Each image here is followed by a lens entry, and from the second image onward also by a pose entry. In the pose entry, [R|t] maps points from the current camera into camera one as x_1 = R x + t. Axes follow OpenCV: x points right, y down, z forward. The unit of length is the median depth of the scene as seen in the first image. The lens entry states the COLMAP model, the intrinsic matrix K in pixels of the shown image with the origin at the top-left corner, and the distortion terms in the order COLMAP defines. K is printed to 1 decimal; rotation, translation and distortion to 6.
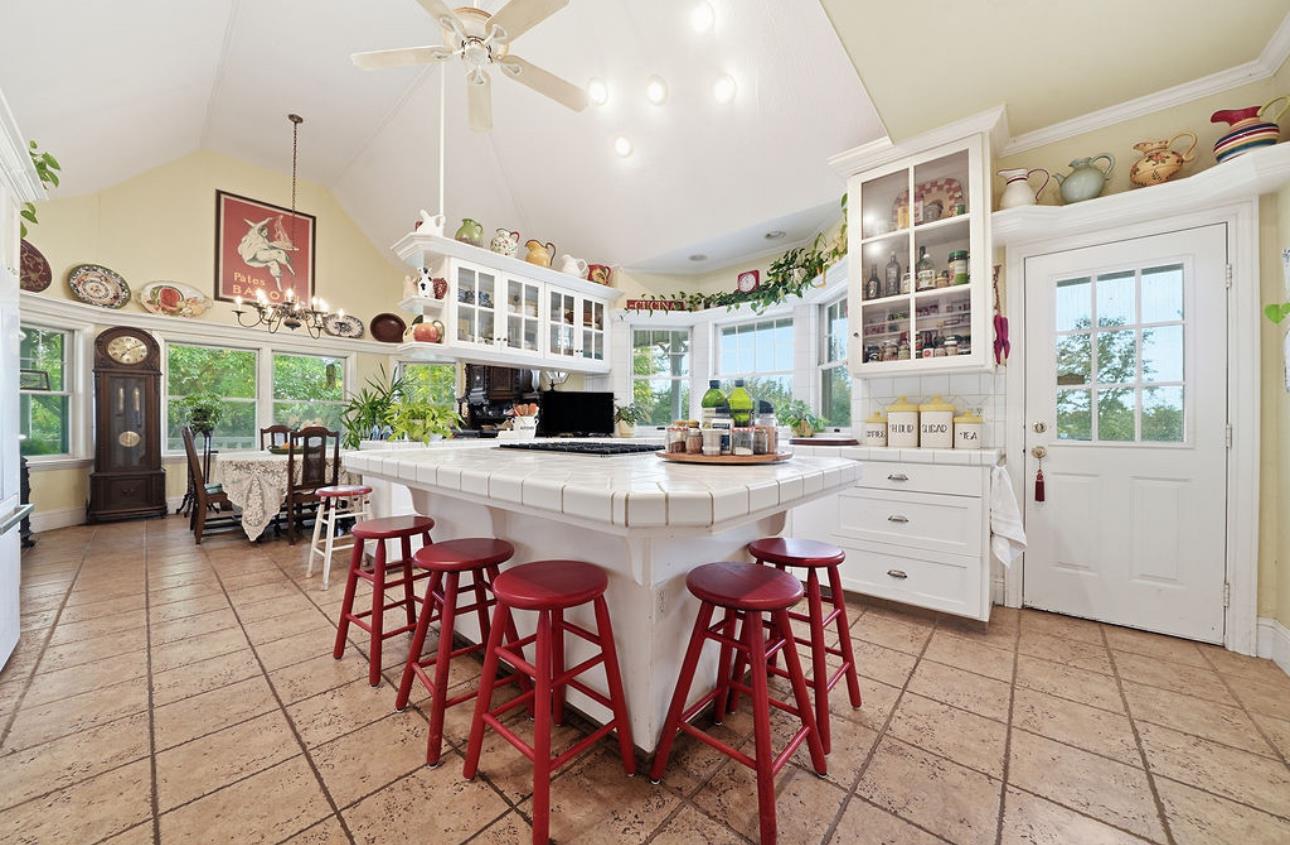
lens RADIAL K [[447.9, 0, 646.1], [0, 447.9, 420.3], [0, 0, 1]] dist [-0.000211, -0.000010]
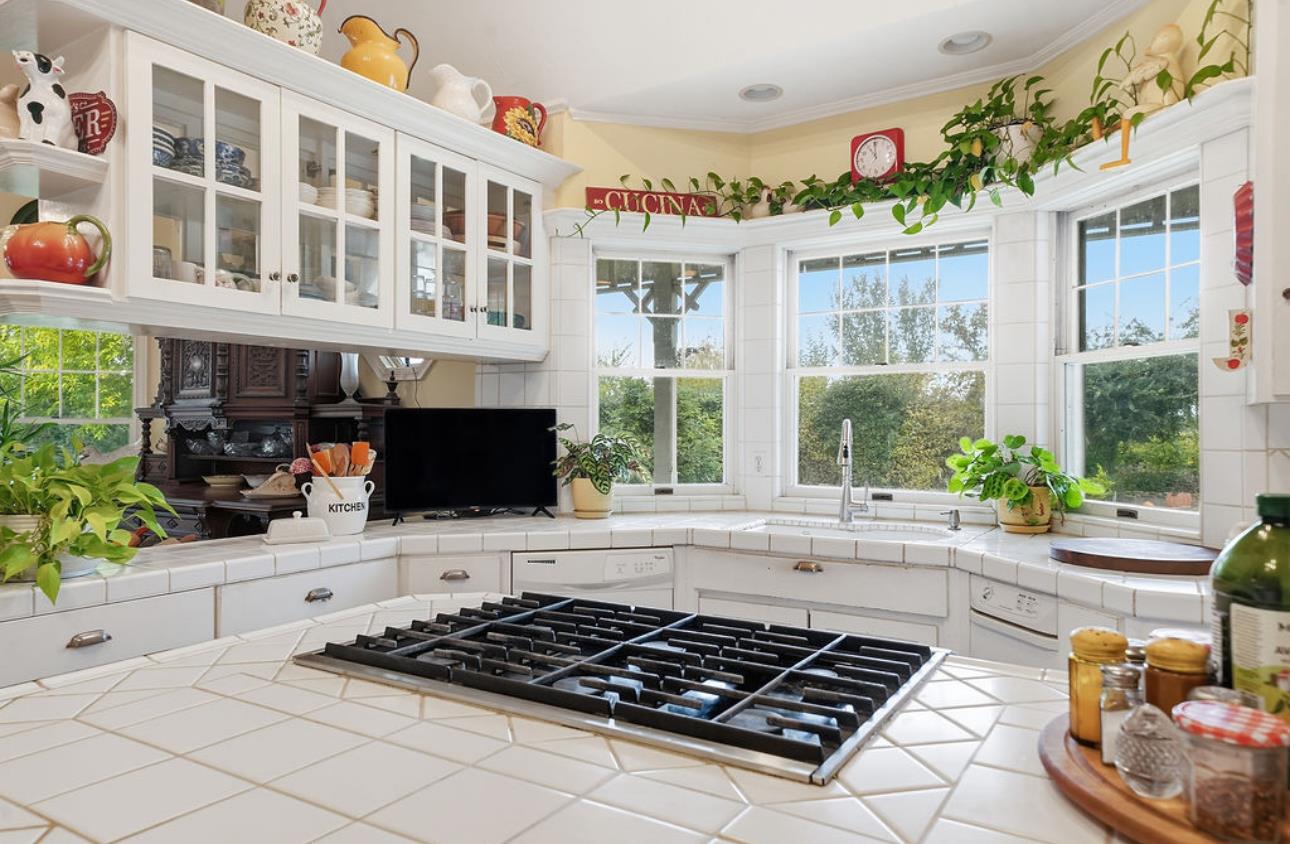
lens RADIAL K [[836.3, 0, 644.2], [0, 836.3, 423.5], [0, 0, 1]] dist [0.035103, 0.006750]
pose [[0.989033, -0.000970, 0.147690, -0.113996], [0.000866, 0.999999, 0.000769, -0.052844], [-0.147691, -0.000633, 0.989033, 0.237525]]
